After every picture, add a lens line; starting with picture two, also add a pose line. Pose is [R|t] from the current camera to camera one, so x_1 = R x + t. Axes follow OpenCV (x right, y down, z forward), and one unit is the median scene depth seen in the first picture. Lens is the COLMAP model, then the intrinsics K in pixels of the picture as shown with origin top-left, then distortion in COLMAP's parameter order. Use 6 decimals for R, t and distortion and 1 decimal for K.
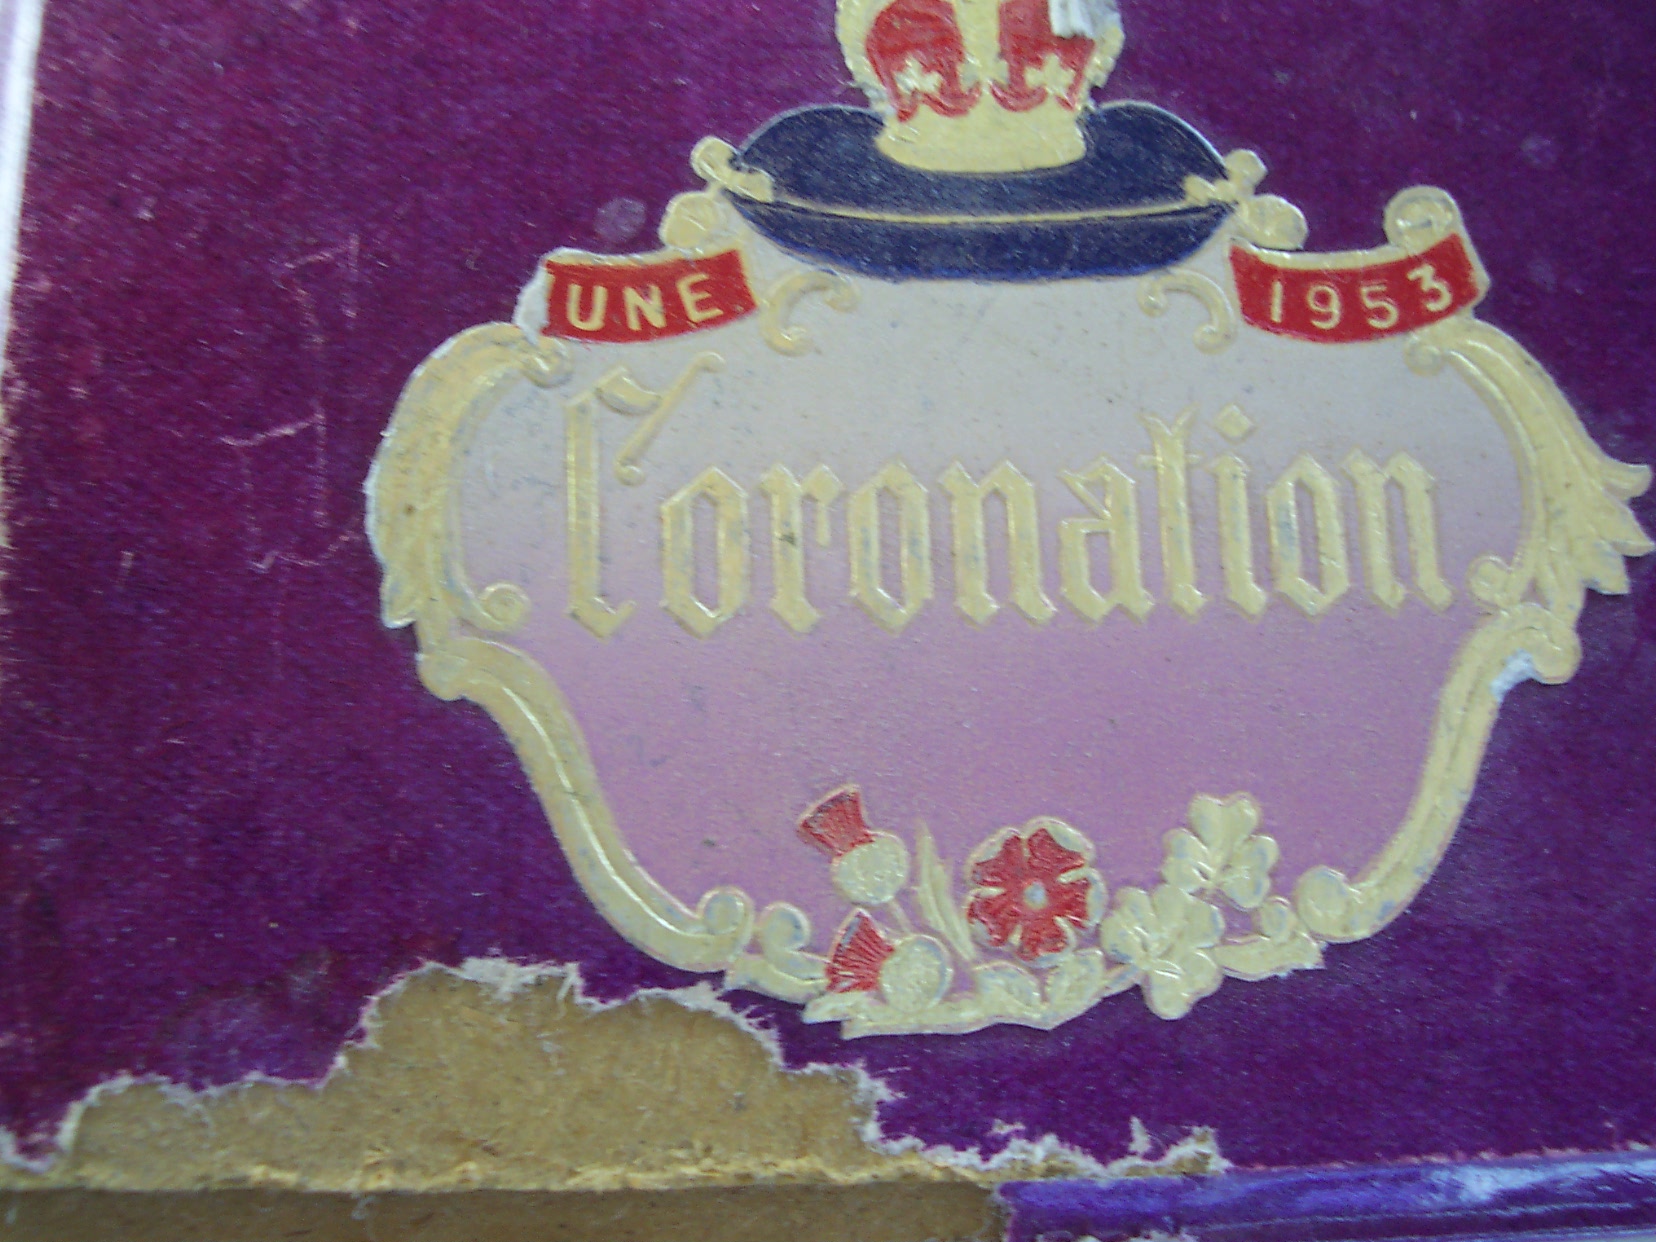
lens RADIAL K [[1781.6, 0, 829.0], [0, 1781.6, 612.8], [0, 0, 1]] dist [-0.206618, 0.232605]
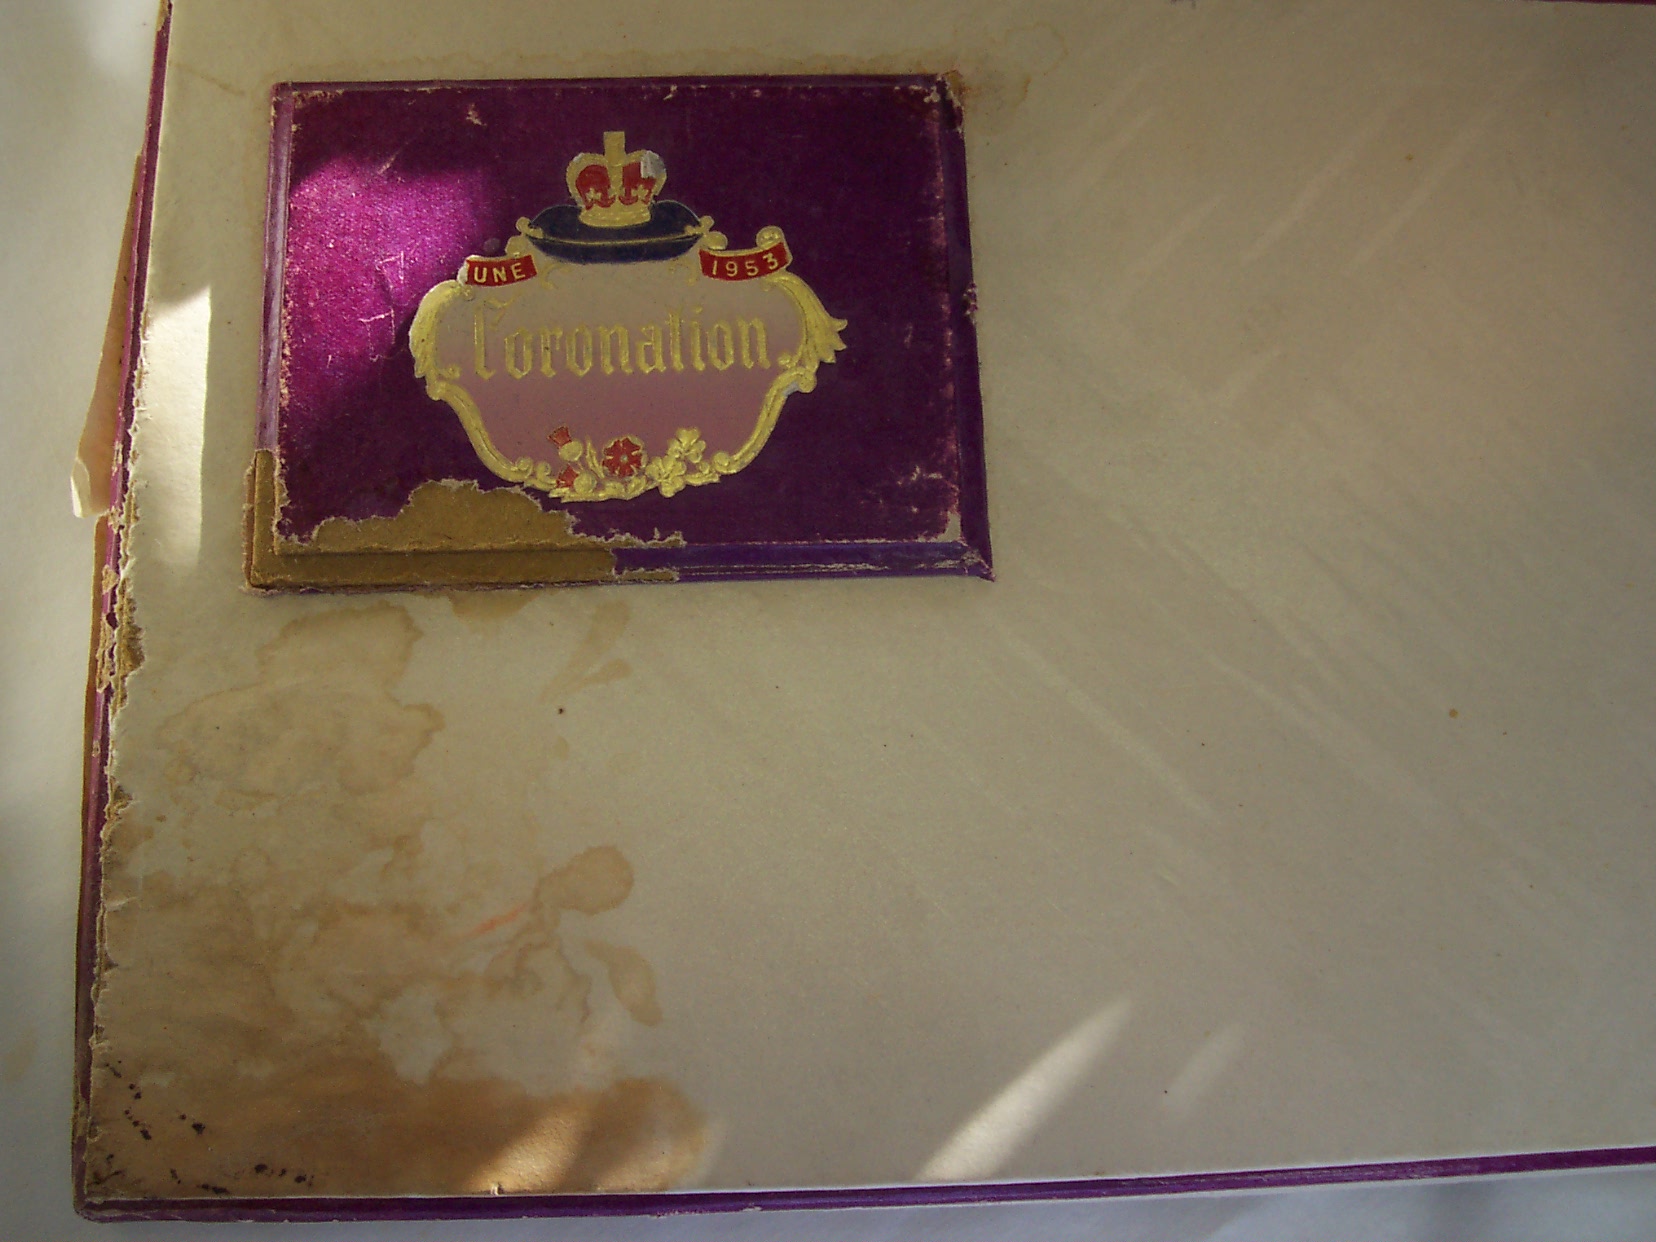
lens RADIAL K [[1781.6, 0, 829.0], [0, 1781.6, 612.8], [0, 0, 1]] dist [-0.206618, 0.232605]
pose [[0.987175, 0.008348, 0.159426, -0.022786], [-0.072610, 0.912841, 0.401807, -0.876625], [-0.142176, -0.408230, 0.901740, -1.983222]]
